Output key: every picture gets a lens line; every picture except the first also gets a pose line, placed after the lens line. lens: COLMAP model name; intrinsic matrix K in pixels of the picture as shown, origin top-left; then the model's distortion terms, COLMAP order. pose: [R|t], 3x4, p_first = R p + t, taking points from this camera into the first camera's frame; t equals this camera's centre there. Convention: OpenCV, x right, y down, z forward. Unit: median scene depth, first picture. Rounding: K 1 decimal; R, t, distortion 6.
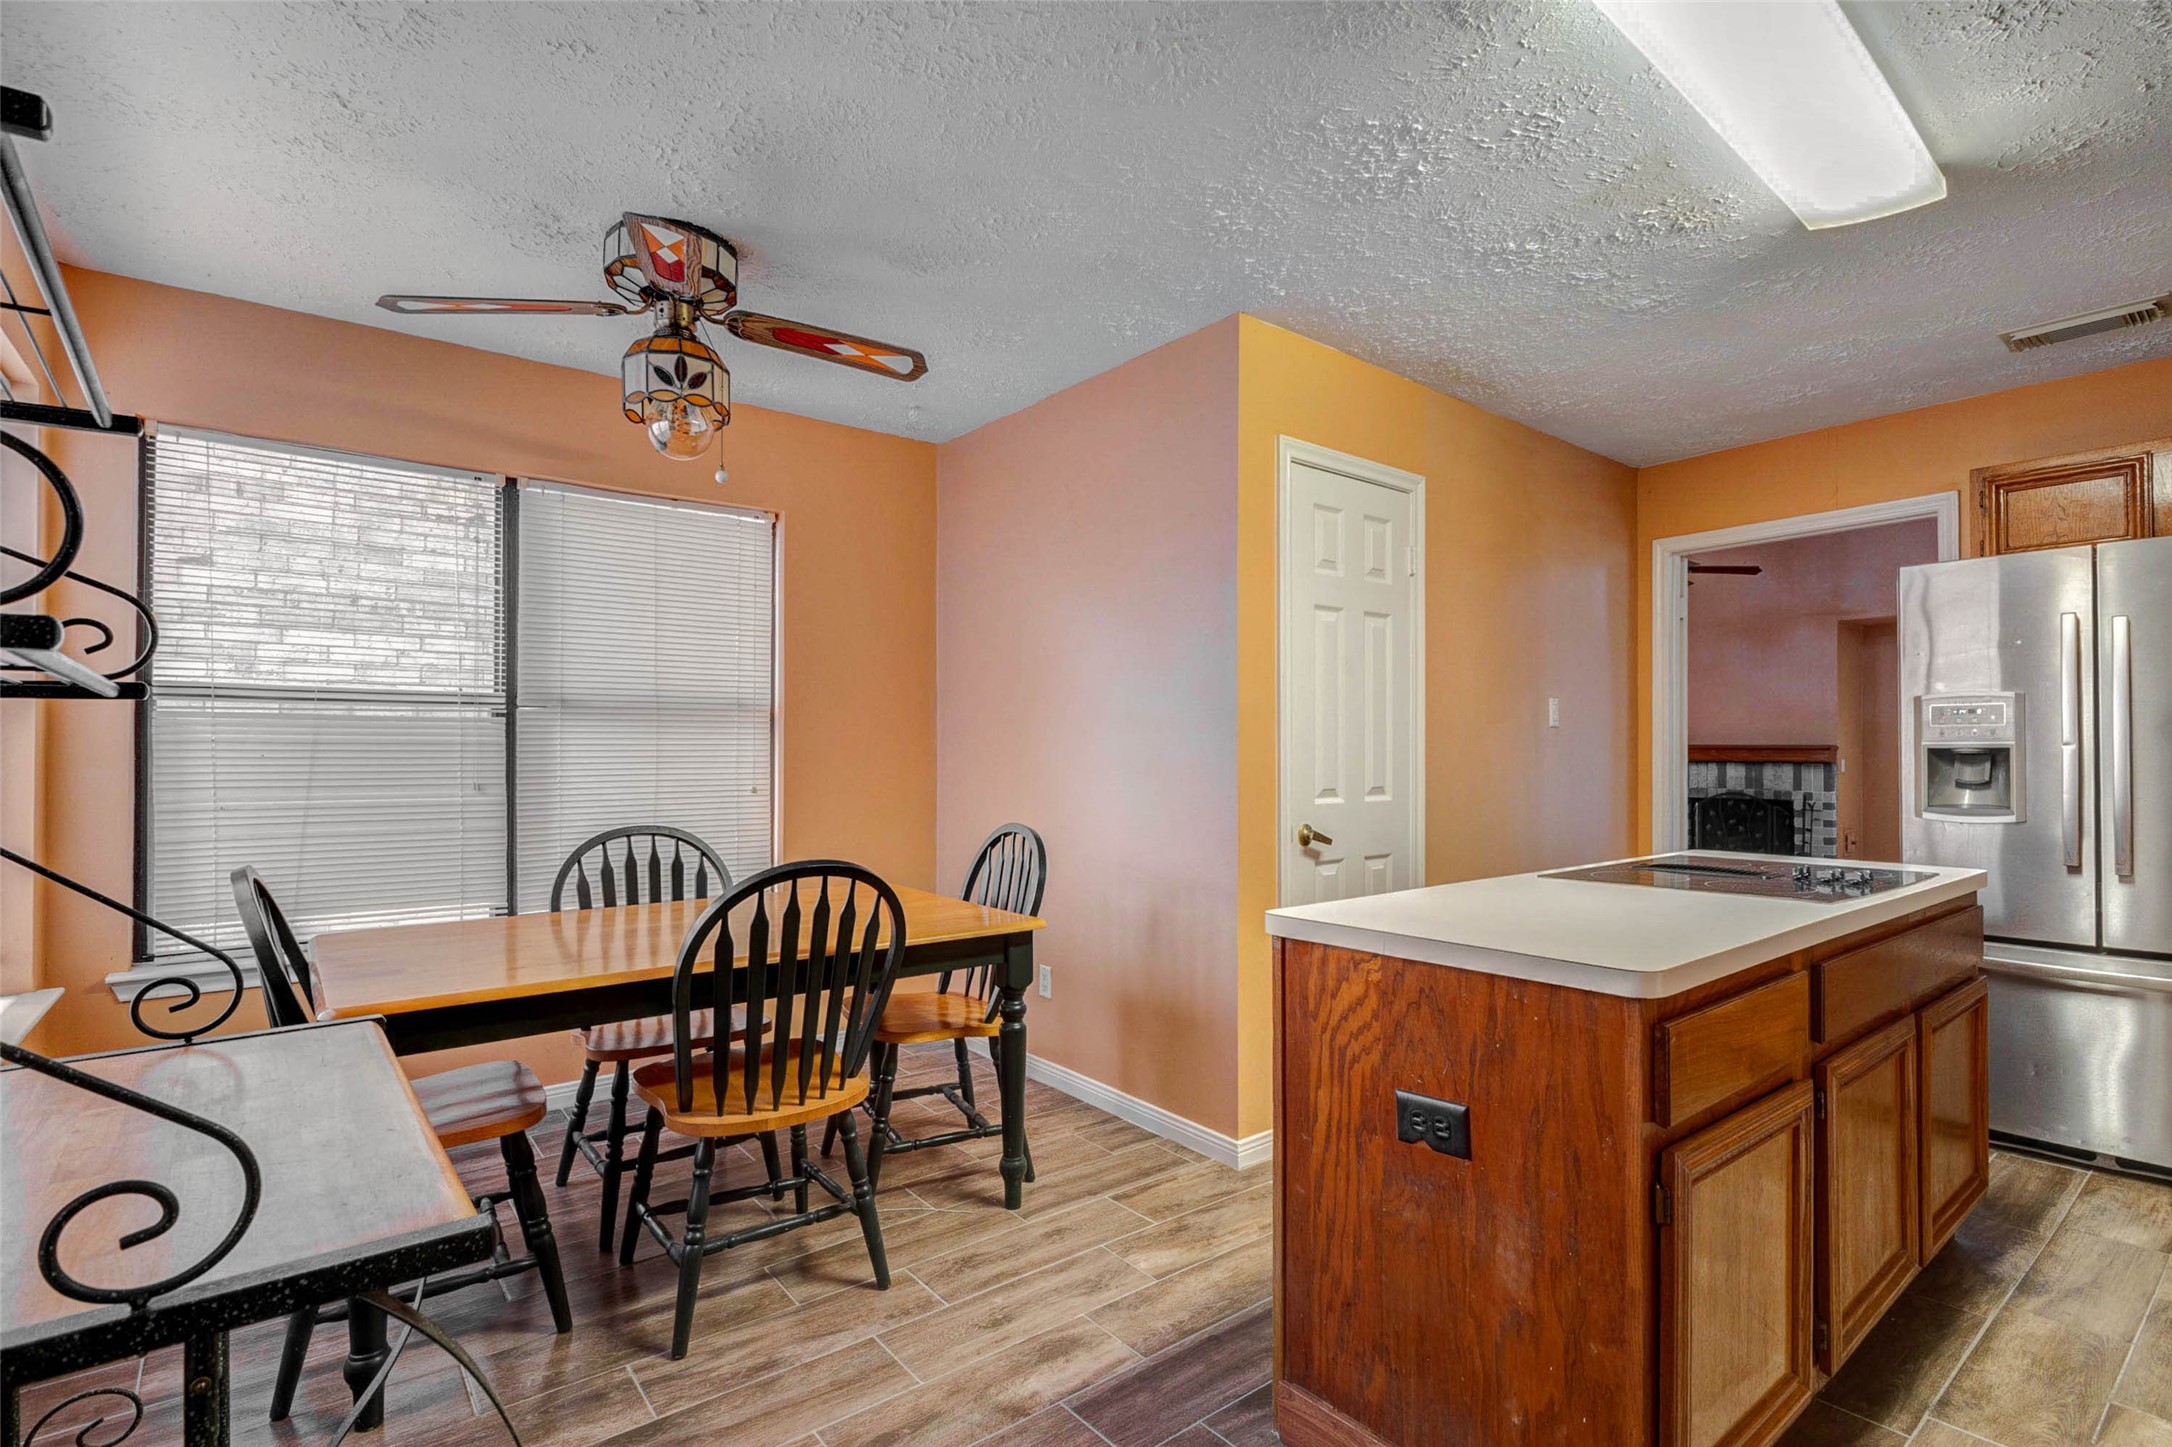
lens RADIAL K [[1043.1, 0, 1094.0], [0, 1043.1, 730.1], [0, 0, 1]] dist [-0.002472, -0.000199]
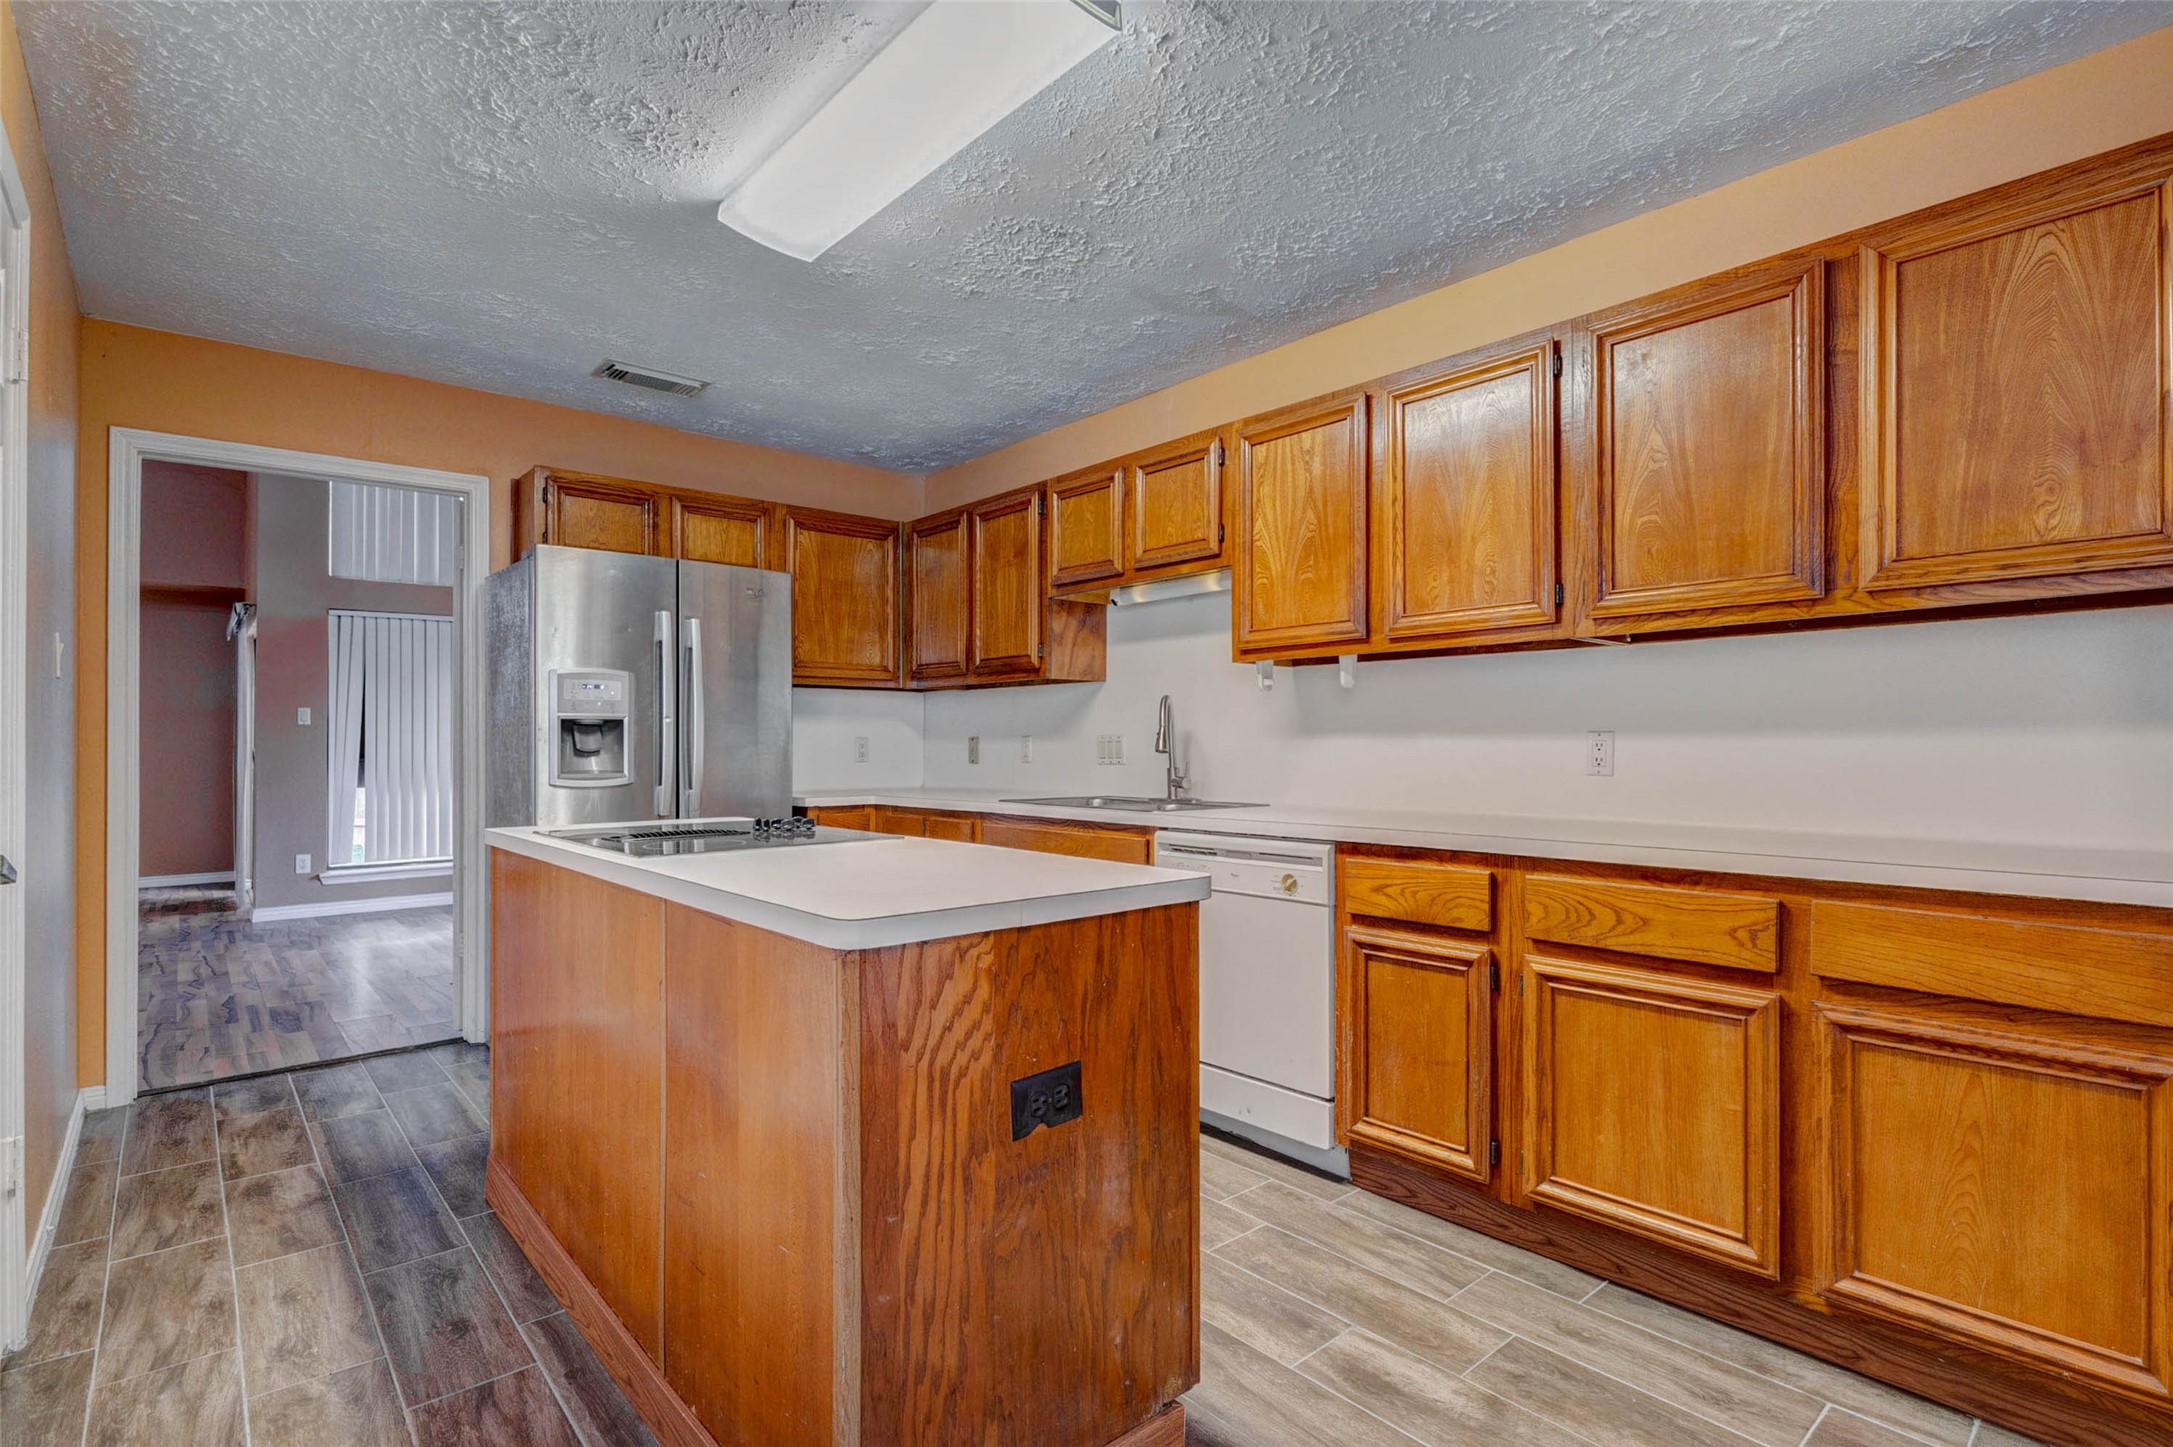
lens RADIAL K [[1043.6, 0, 1093.0], [0, 1043.6, 739.0], [0, 0, 1]] dist [-0.002472, -0.000199]
pose [[-0.046795, 0.005194, 0.998891, -0.540296], [-0.017279, 0.999833, -0.006008, 0.064084], [-0.998755, -0.017541, -0.046697, 0.933061]]
